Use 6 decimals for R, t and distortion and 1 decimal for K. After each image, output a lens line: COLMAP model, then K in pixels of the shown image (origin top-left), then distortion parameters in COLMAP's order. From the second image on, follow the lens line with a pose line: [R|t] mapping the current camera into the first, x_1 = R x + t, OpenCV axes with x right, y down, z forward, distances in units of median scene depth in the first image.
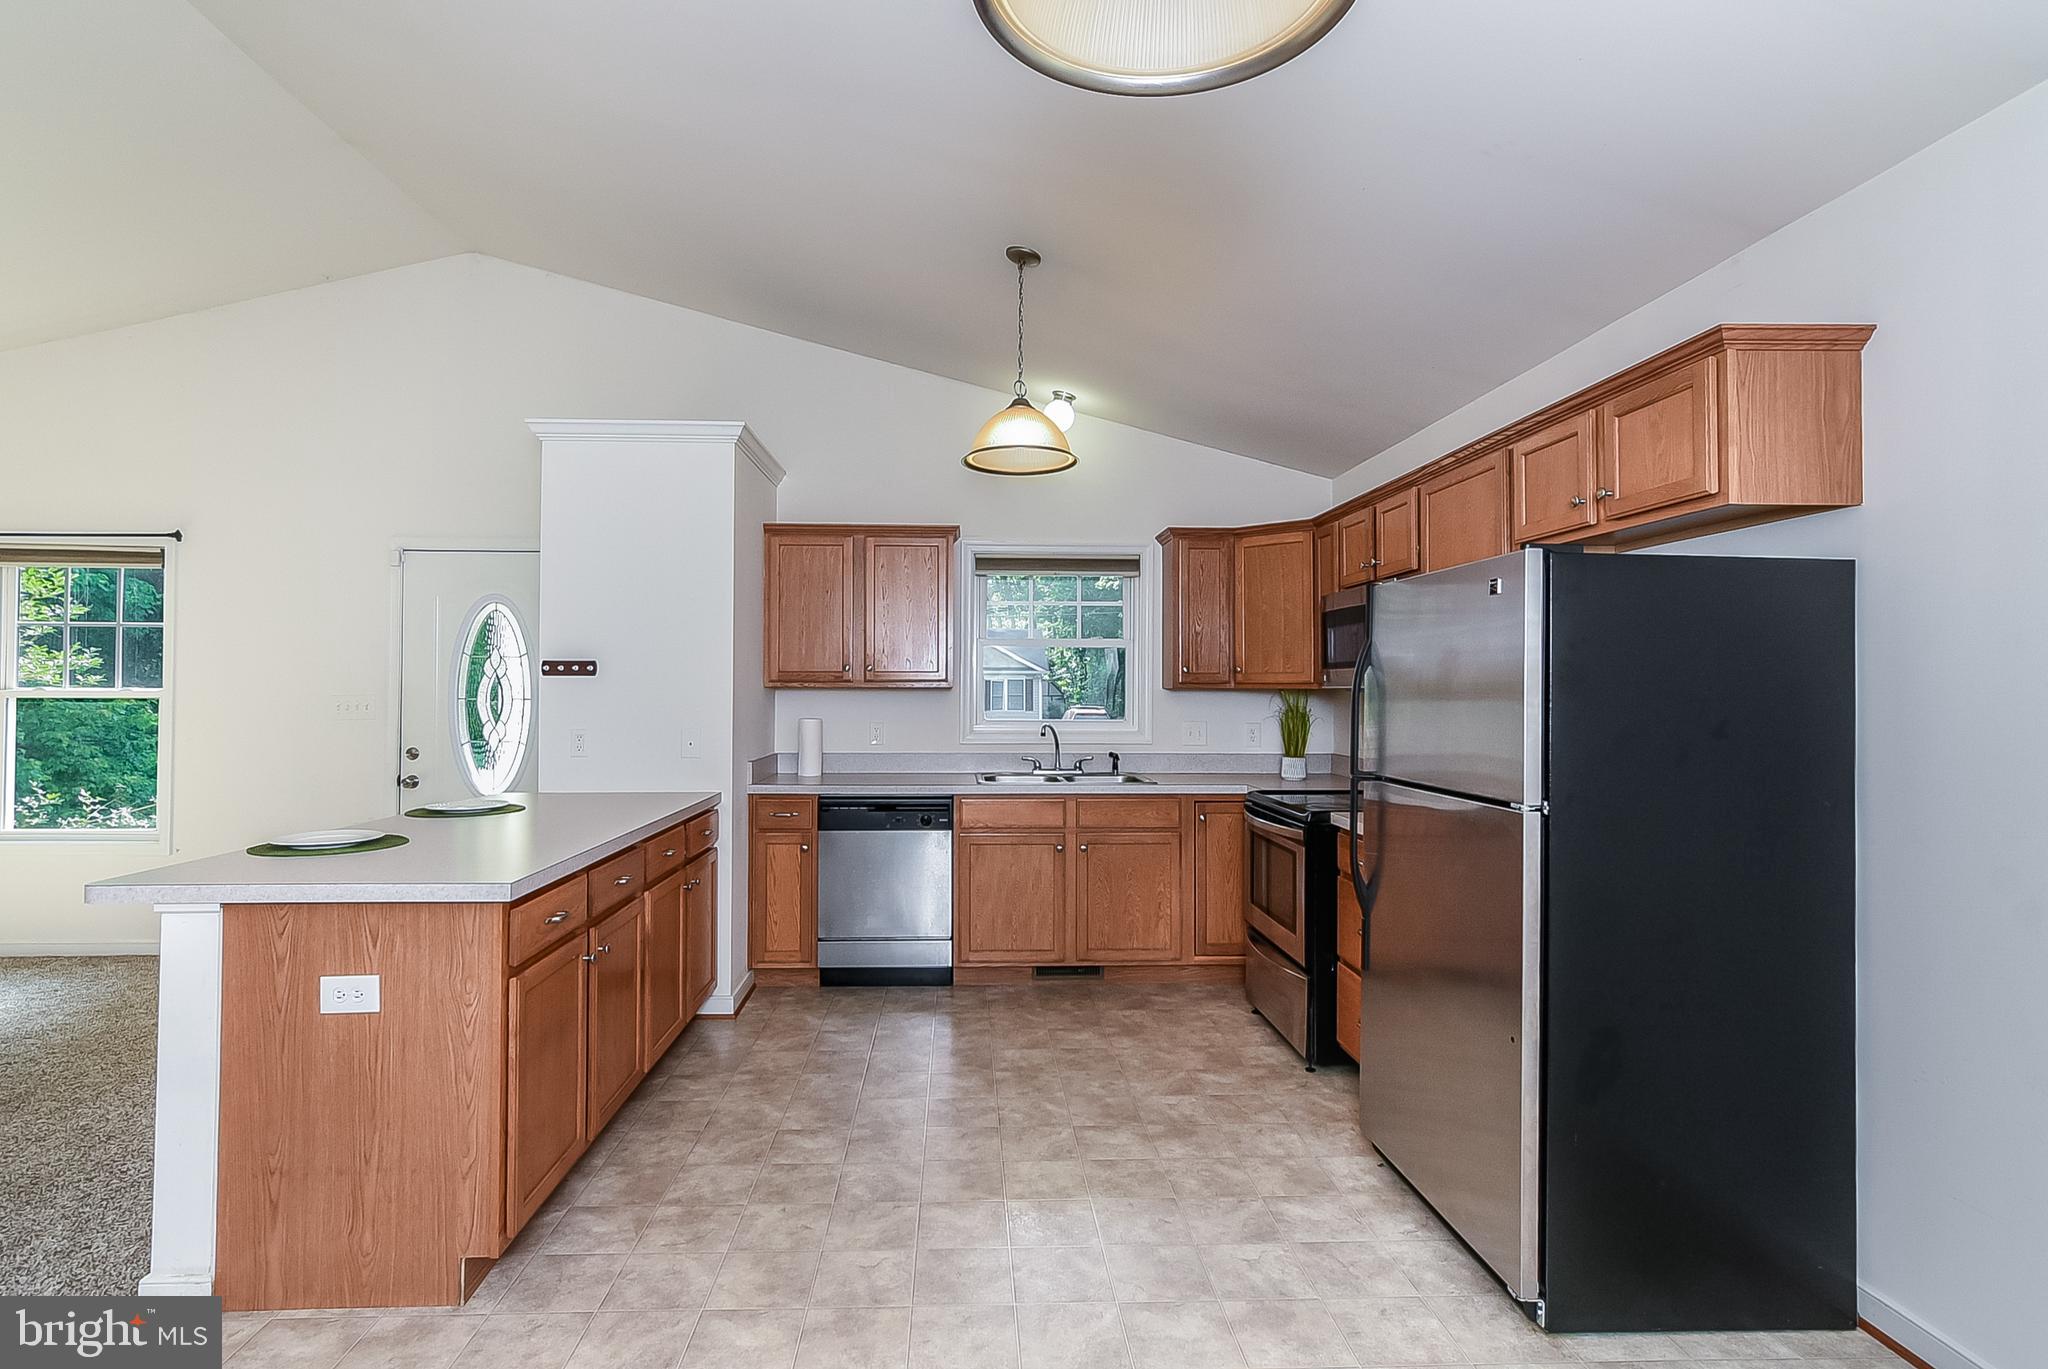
lens RADIAL K [[1011.5, 0, 996.6], [0, 1011.5, 671.8], [0, 0, 1]] dist [-0.000745, 0.000492]
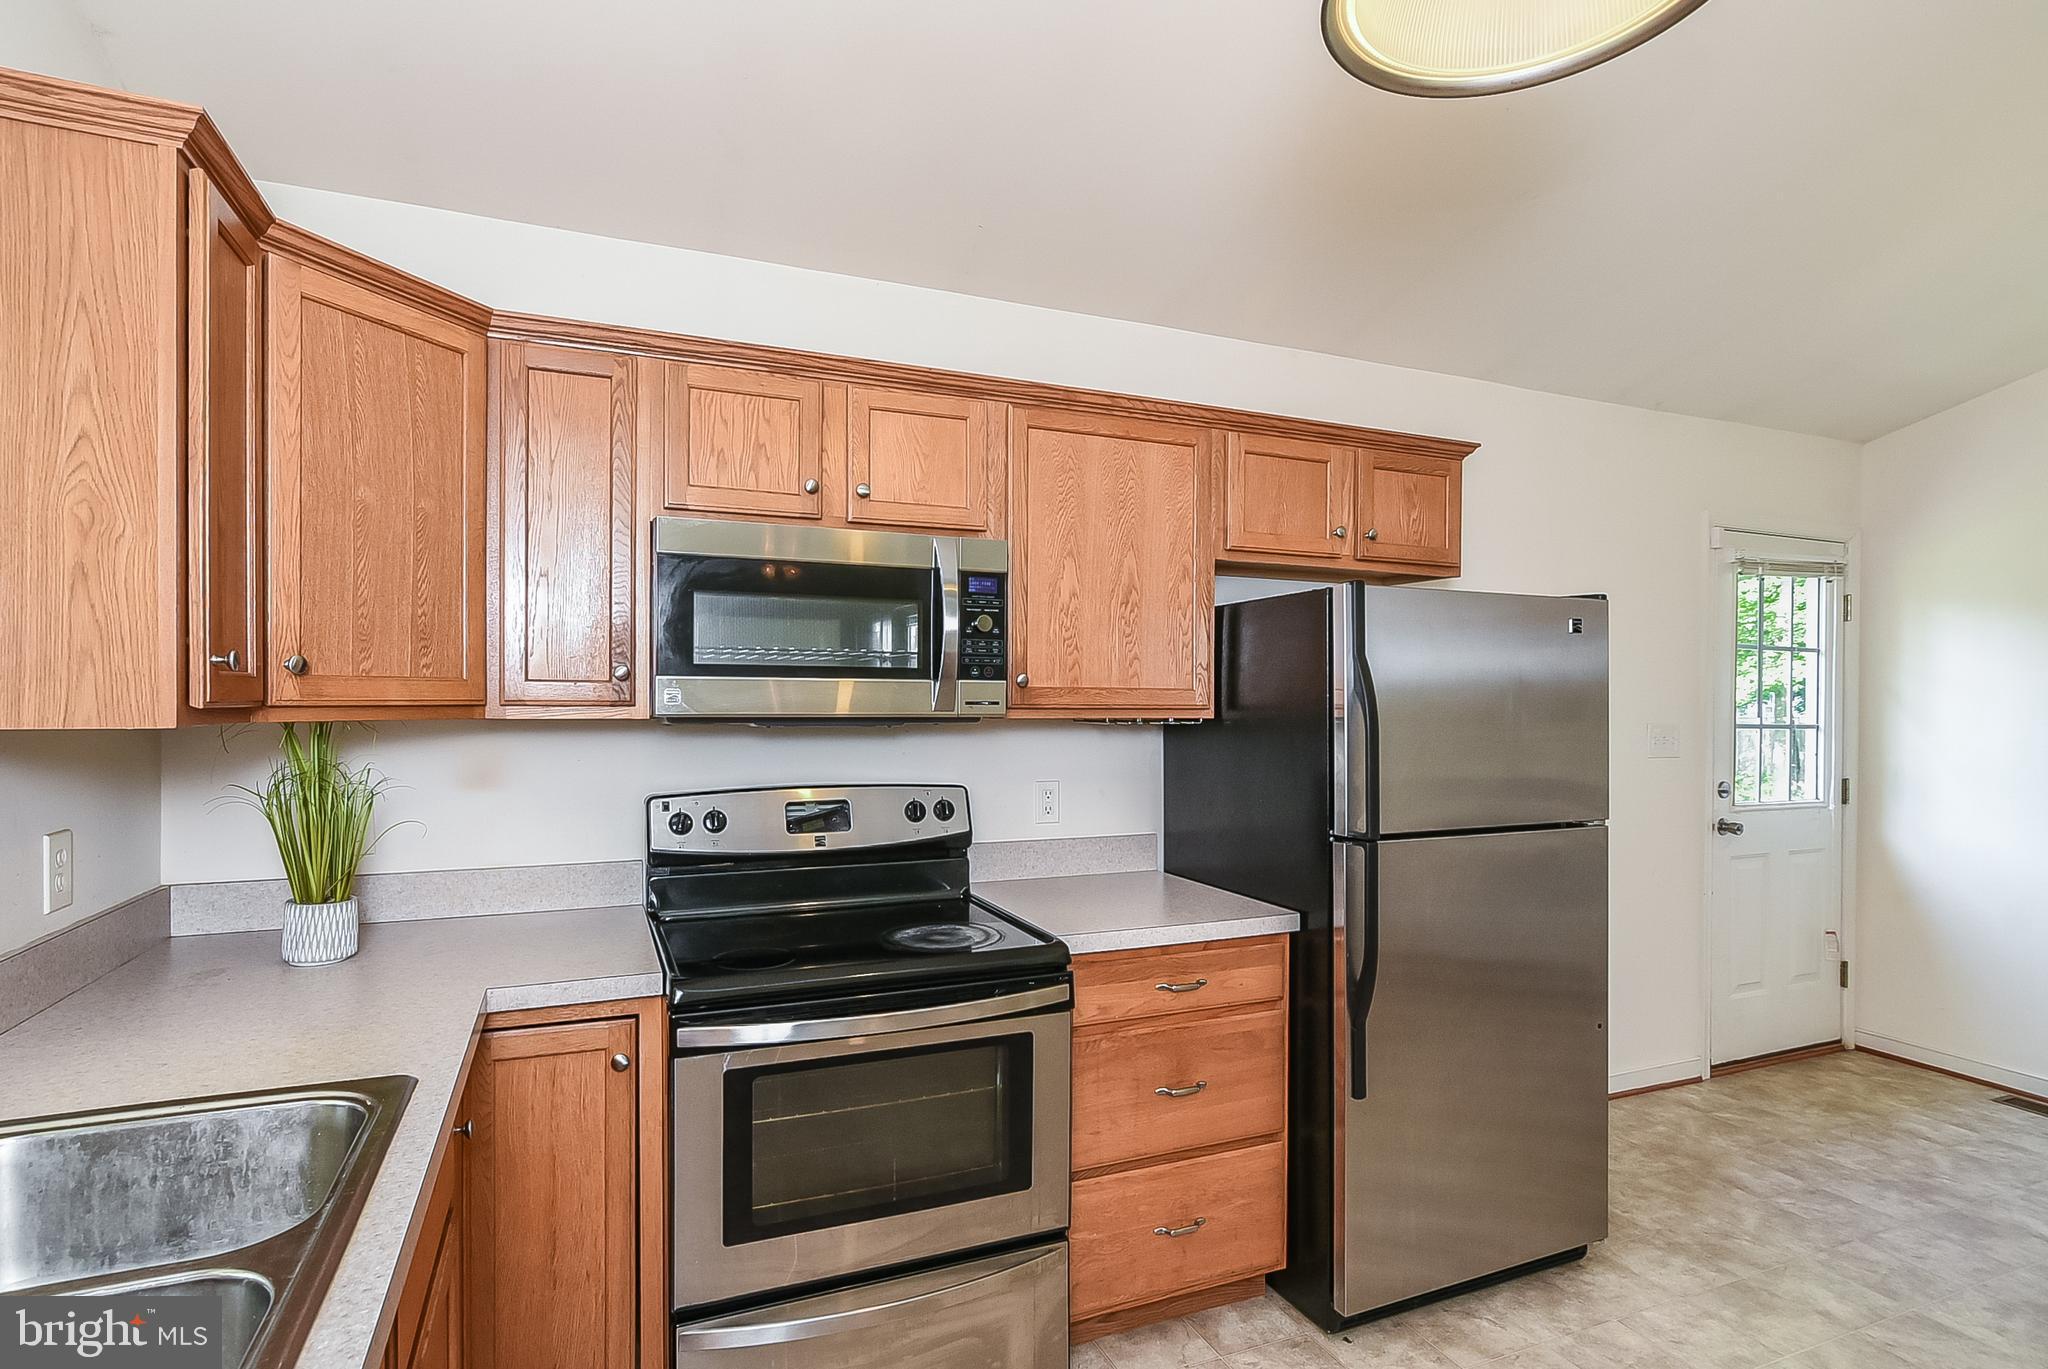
lens RADIAL K [[1017.4, 0, 991.2], [0, 1017.4, 715.3], [0, 0, 1]] dist [-0.006725, 0.000858]
pose [[-0.342839, -0.022349, 0.939128, -0.170069], [-0.022471, 0.999626, 0.015585, 0.004593], [-0.939125, -0.015760, -0.343213, 1.065386]]
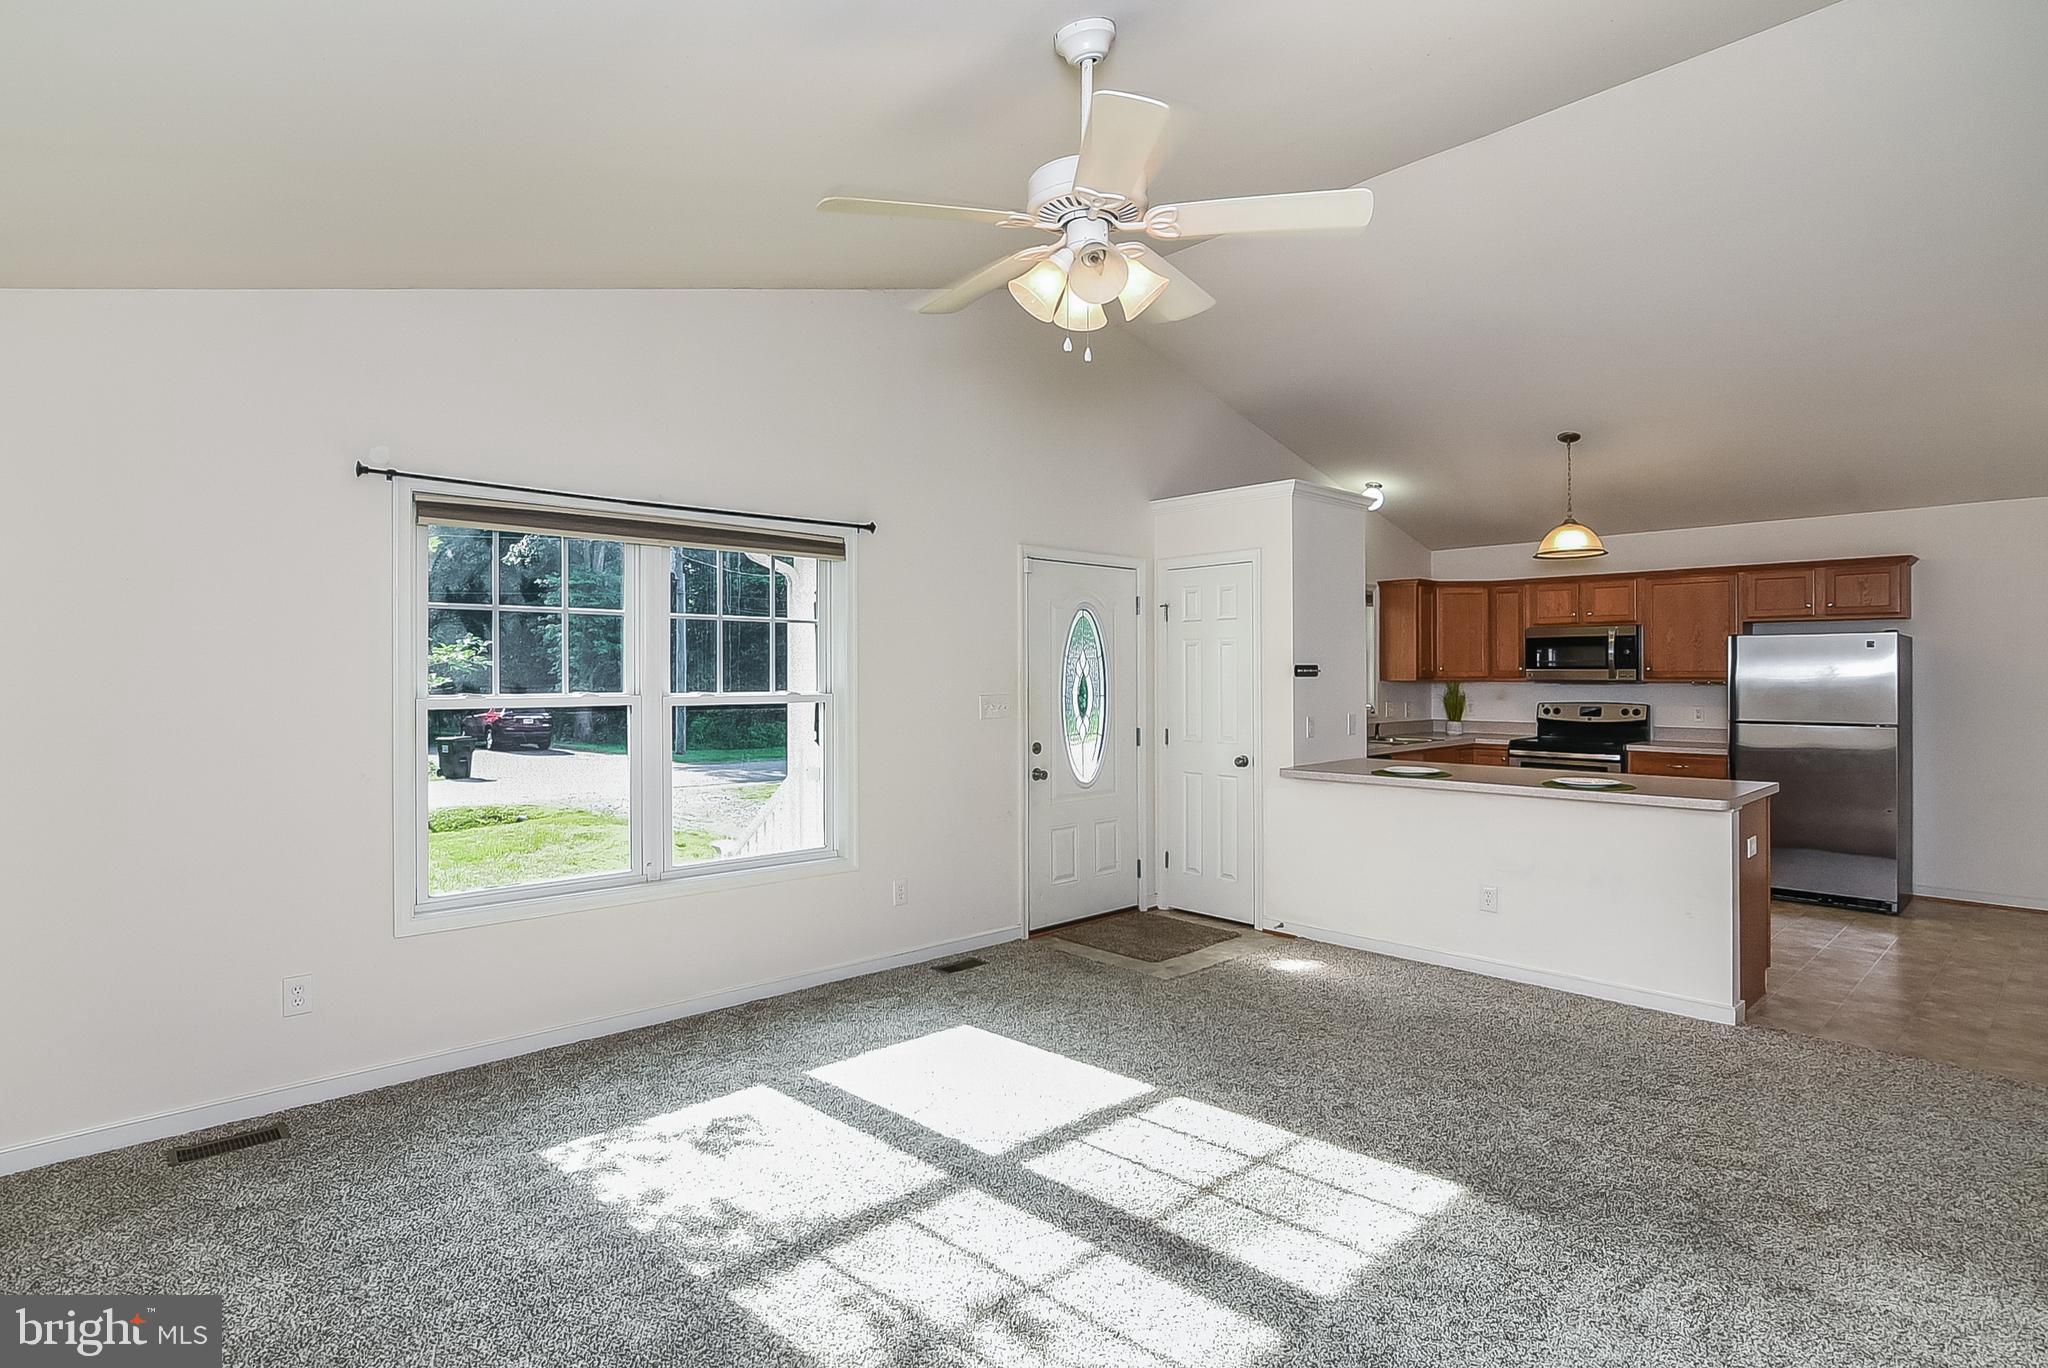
lens RADIAL K [[1020.8, 0, 983.3], [0, 1020.8, 674.7], [0, 0, 1]] dist [-0.018448, 0.000080]
pose [[0.771589, -0.005554, 0.636097, -1.619911], [-0.006438, 0.999842, 0.016540, -0.017944], [-0.636089, -0.016858, 0.771432, 0.243692]]
